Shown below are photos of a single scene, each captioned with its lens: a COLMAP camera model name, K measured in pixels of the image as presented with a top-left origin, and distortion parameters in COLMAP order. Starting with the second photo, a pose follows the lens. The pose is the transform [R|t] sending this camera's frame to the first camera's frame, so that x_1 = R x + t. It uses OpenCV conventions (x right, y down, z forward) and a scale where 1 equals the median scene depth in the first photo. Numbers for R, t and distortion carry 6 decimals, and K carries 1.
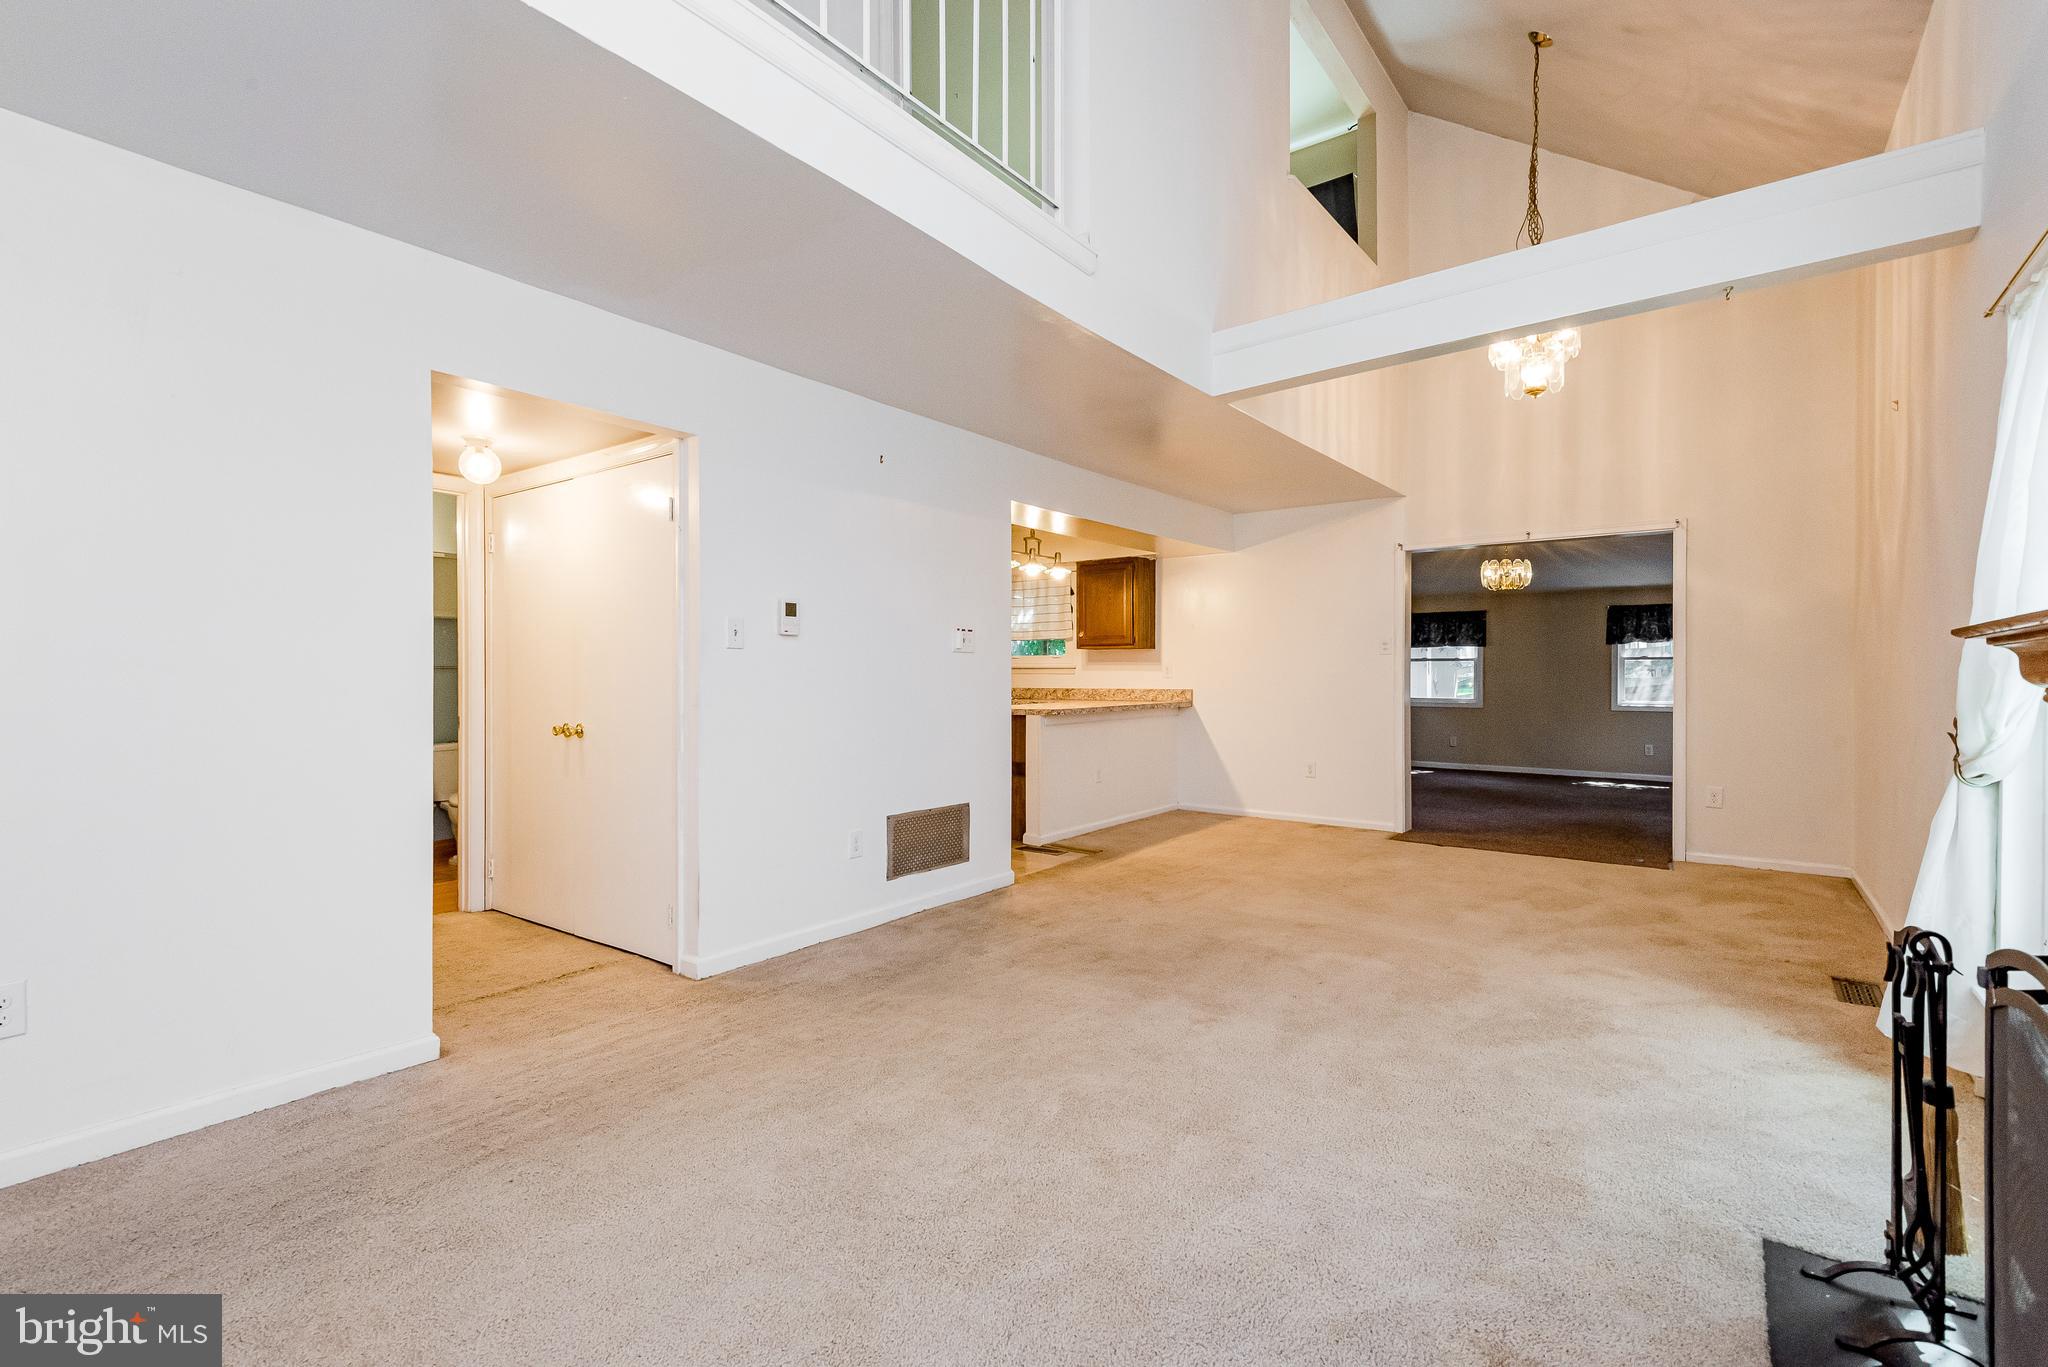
lens RADIAL K [[941.2, 0, 1016.9], [0, 941.2, 679.8], [0, 0, 1]] dist [0.019485, -0.007605]
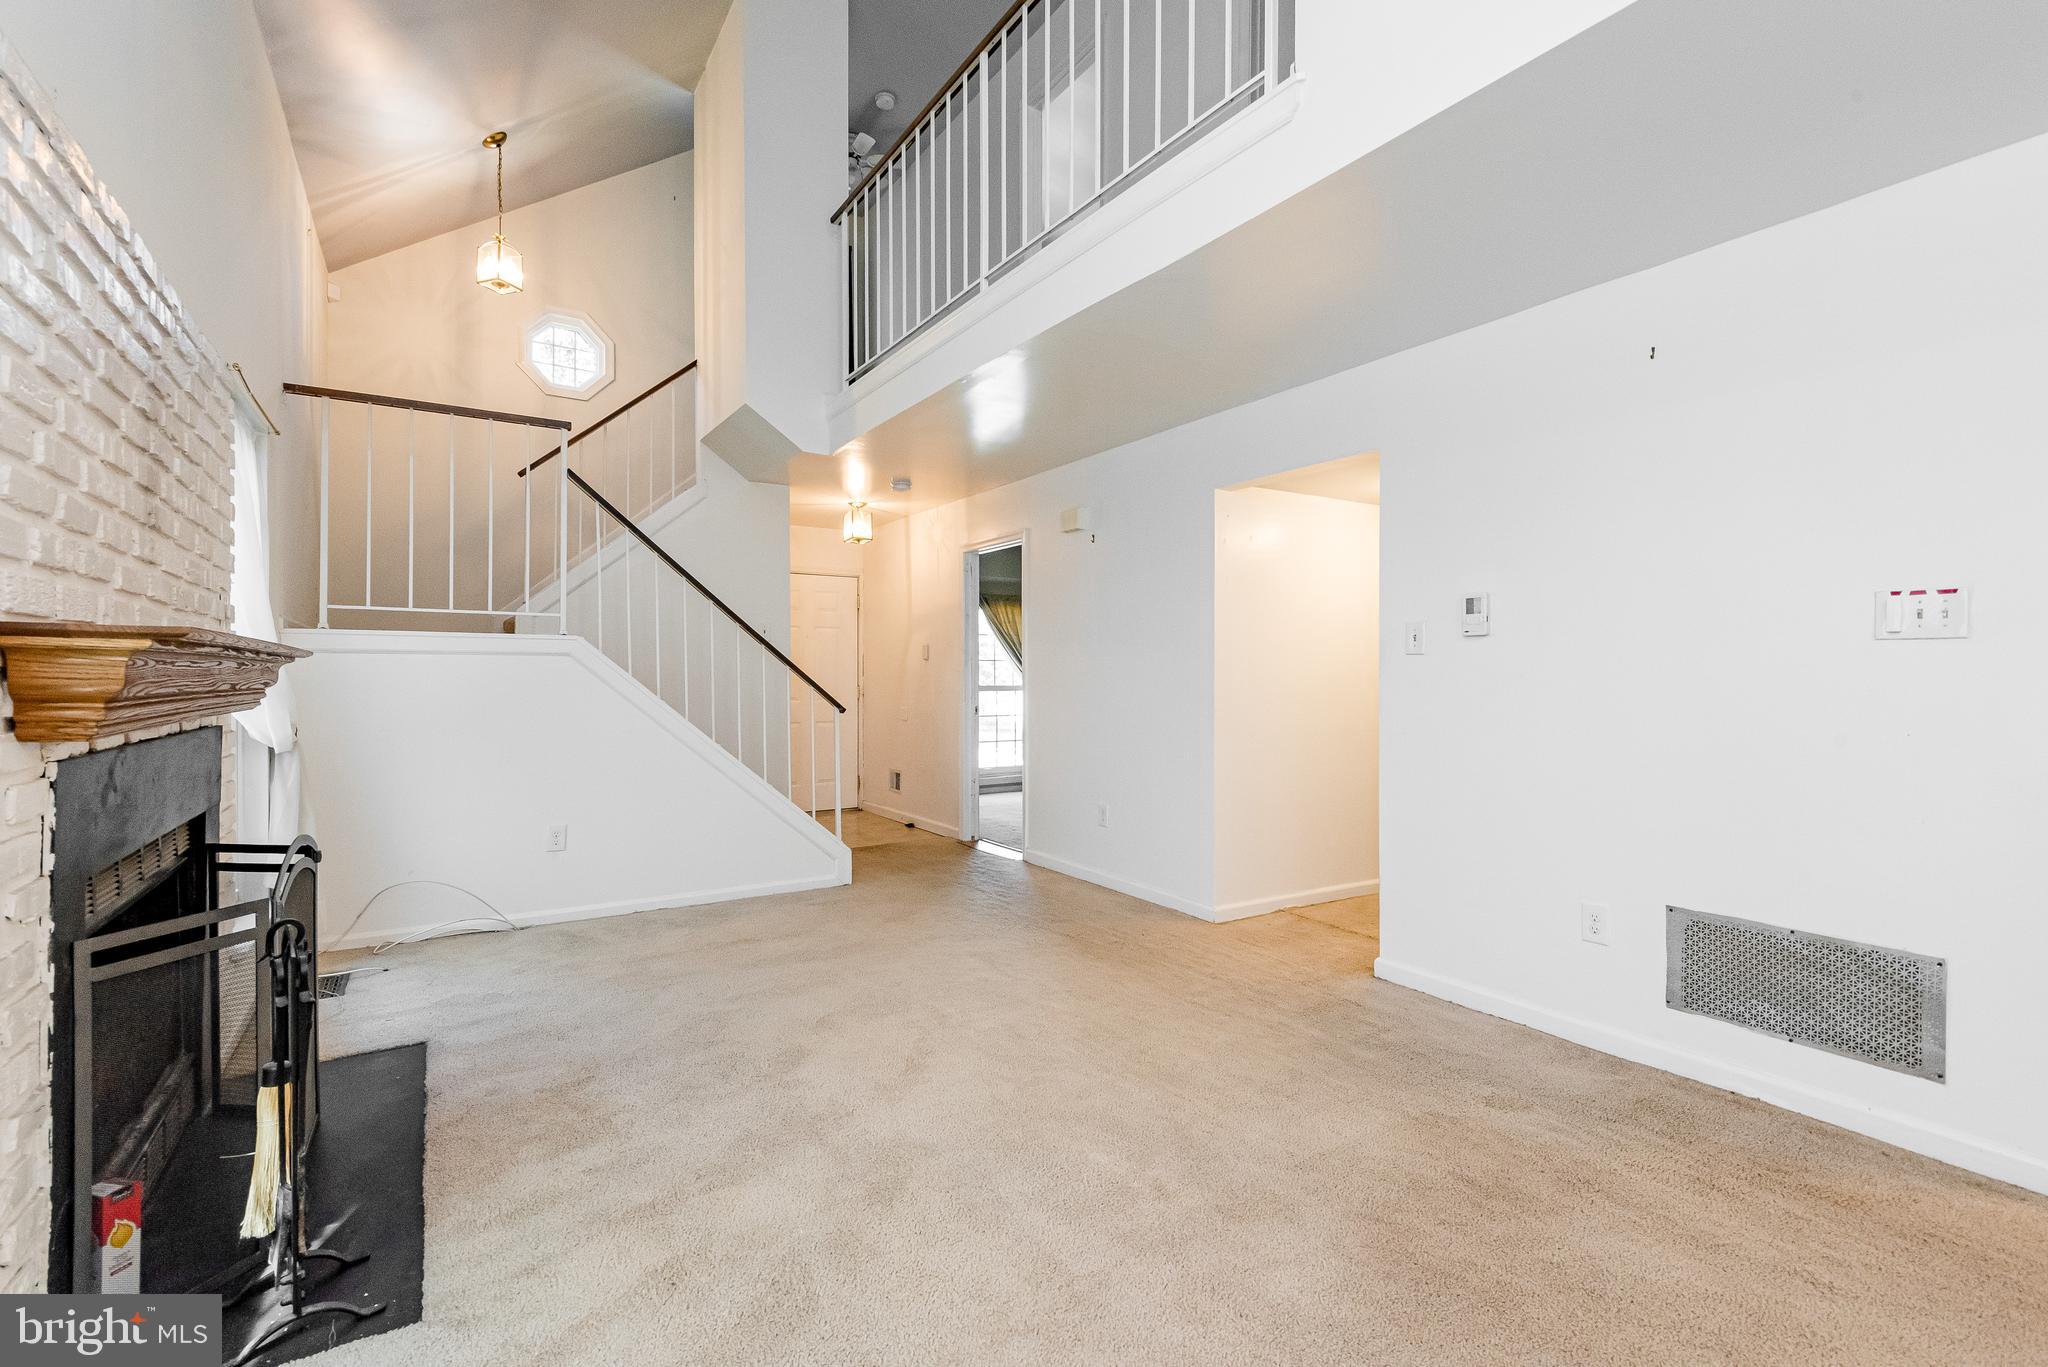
lens RADIAL K [[941.2, 0, 1039.6], [0, 941.2, 674.2], [0, 0, 1]] dist [0.019485, -0.007605]
pose [[-0.364251, -0.010057, -0.931247, 0.656333], [-0.011416, 0.999915, -0.006334, -0.002485], [0.931231, 0.008324, -0.364335, 0.888478]]
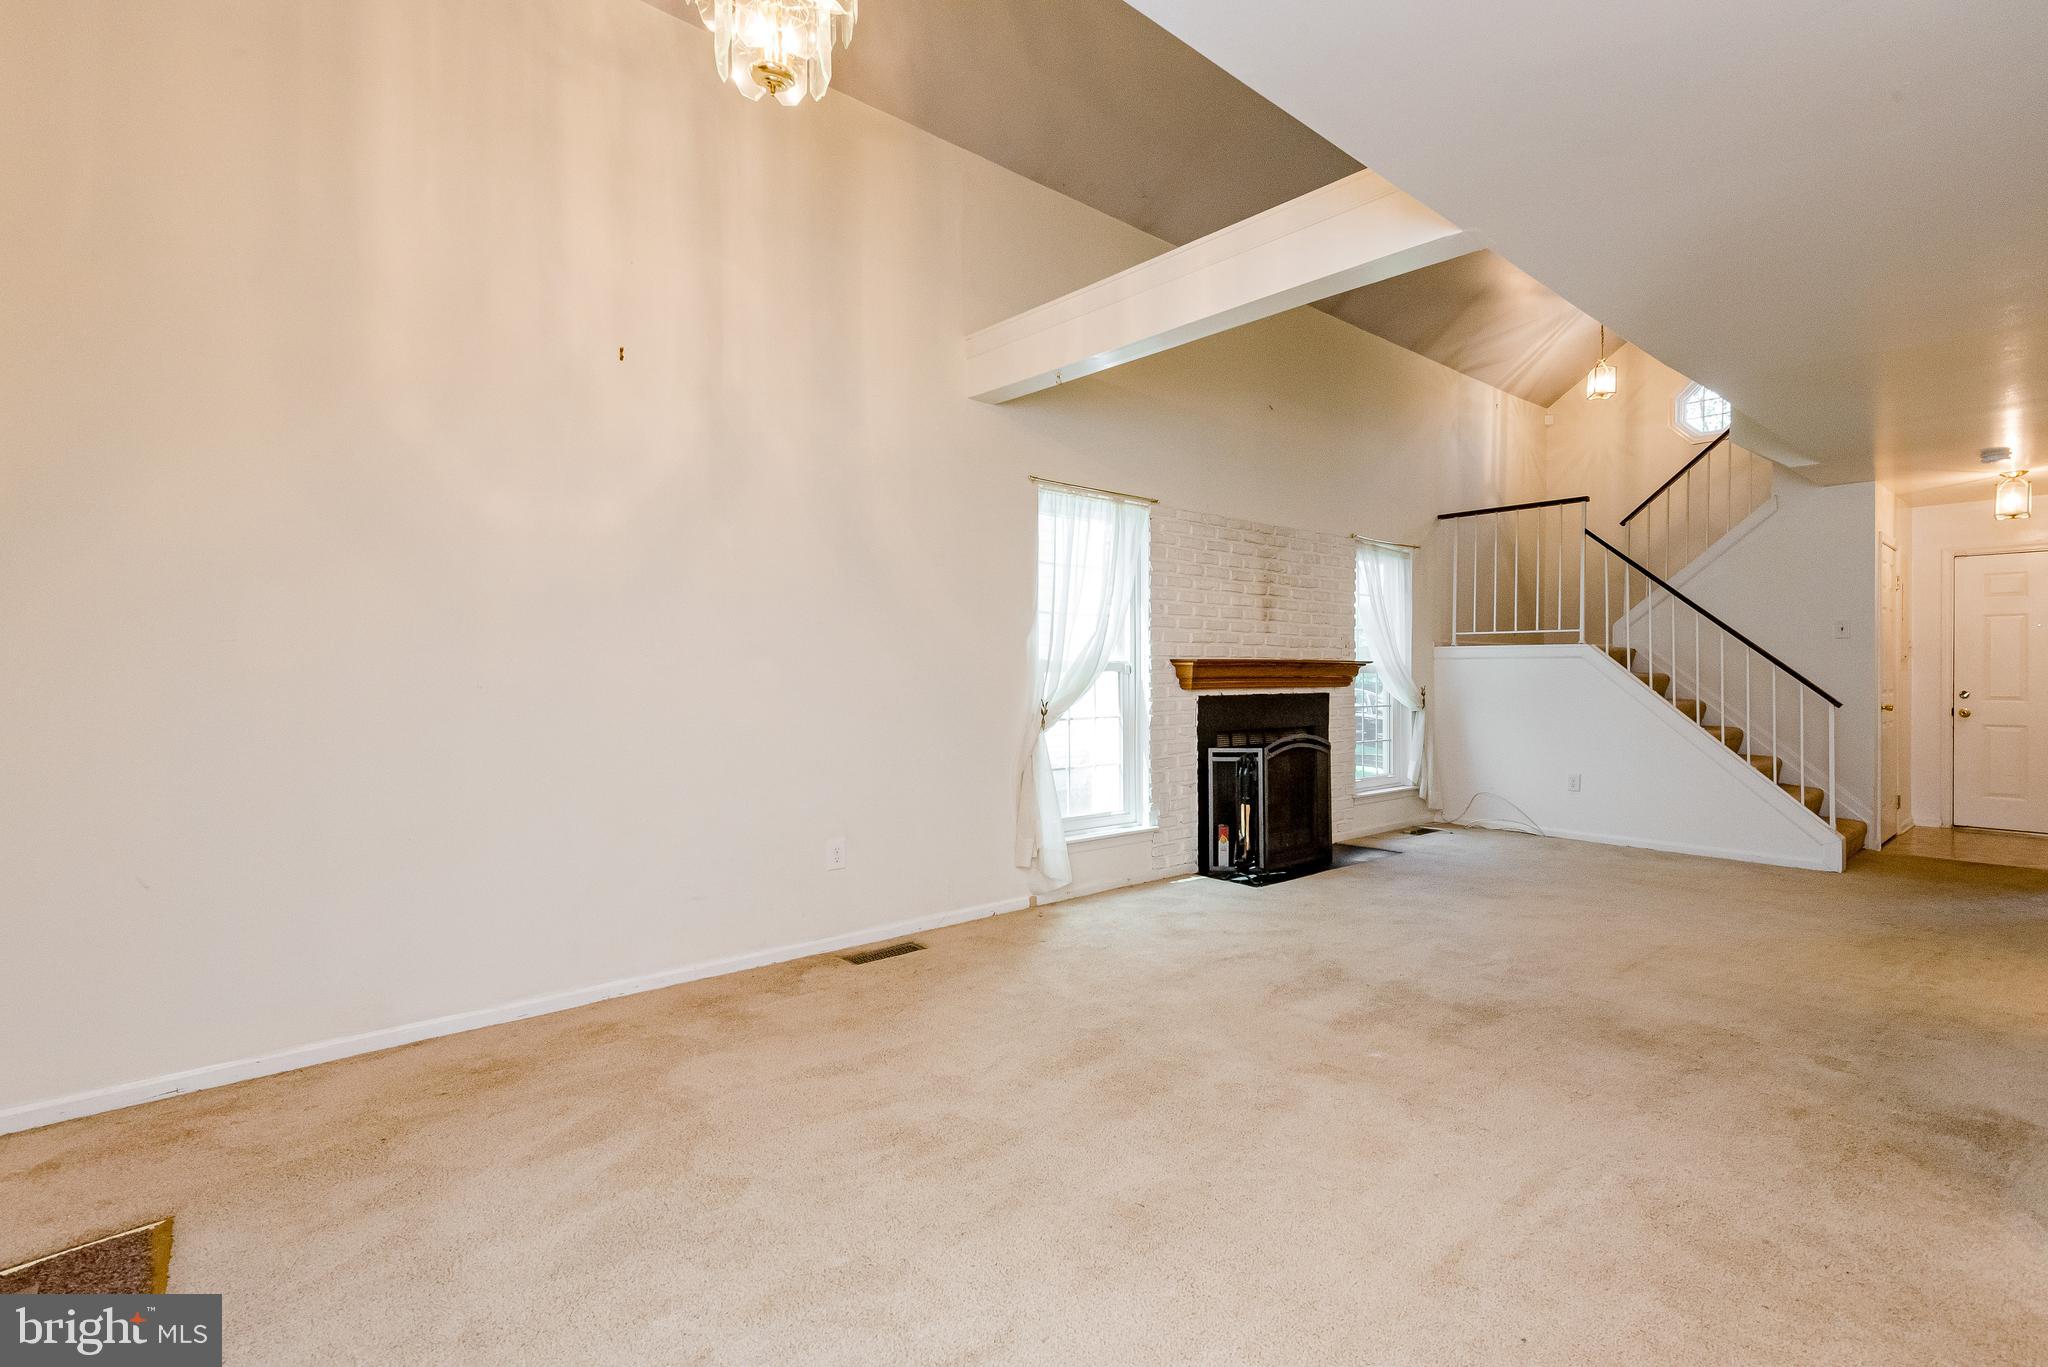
lens RADIAL K [[941.2, 0, 1024.5], [0, 941.2, 677.1], [0, 0, 1]] dist [0.019485, -0.007605]
pose [[-0.970386, -0.010495, 0.241331, 0.363825], [-0.006698, 0.999841, 0.016551, -0.012672], [-0.241466, 0.014444, -0.970302, 1.753312]]
